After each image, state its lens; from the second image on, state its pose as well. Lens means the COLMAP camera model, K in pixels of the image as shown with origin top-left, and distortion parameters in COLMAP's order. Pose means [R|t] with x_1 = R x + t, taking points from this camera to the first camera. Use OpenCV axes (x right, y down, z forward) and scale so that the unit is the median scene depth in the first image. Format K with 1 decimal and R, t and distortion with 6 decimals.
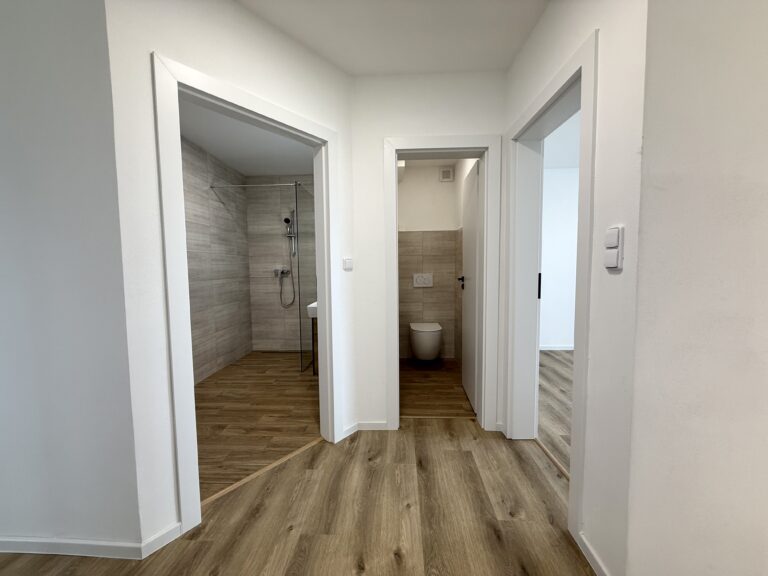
lens RADIAL K [[307.3, 0, 381.7], [0, 307.3, 288.2], [0, 0, 1]] dist [0.000056, 0.000141]
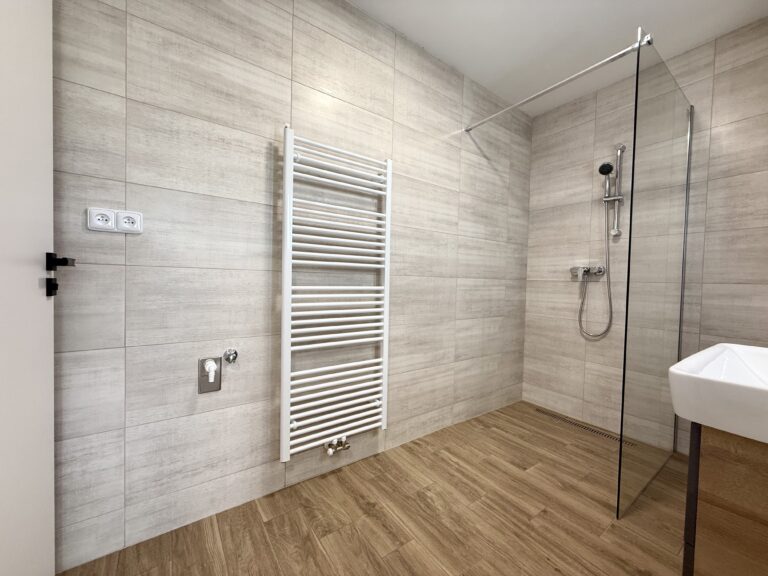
lens RADIAL K [[307.3, 0, 381.7], [0, 307.3, 288.2], [0, 0, 1]] dist [0.000056, 0.000141]
pose [[0.604210, 0.047766, -0.795392, -0.132903], [-0.086874, 0.996200, -0.006167, 0.010632], [0.792076, 0.072825, 0.606063, 0.463514]]
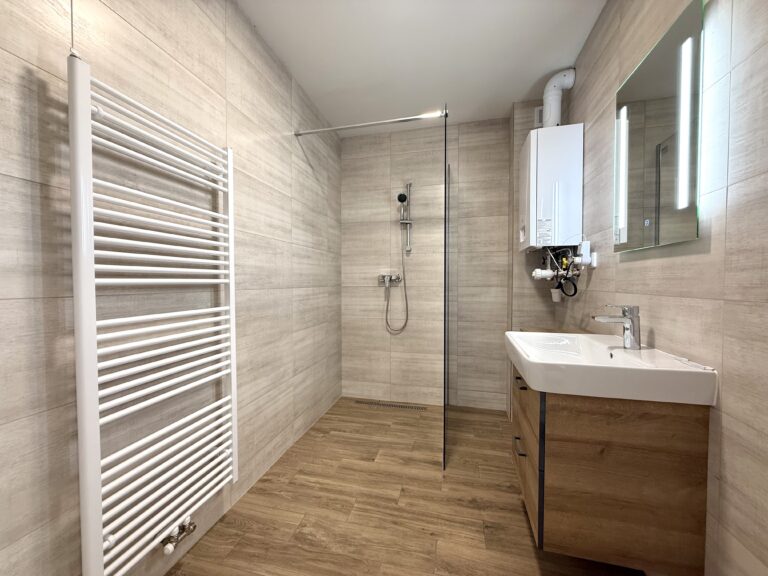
lens RADIAL K [[307.3, 0, 381.7], [0, 307.3, 288.2], [0, 0, 1]] dist [0.000056, 0.000141]
pose [[0.979250, 0.016587, -0.201975, -0.241568], [-0.026083, 0.998671, -0.044443, -0.004578], [0.200970, 0.048789, 0.978382, 0.420106]]
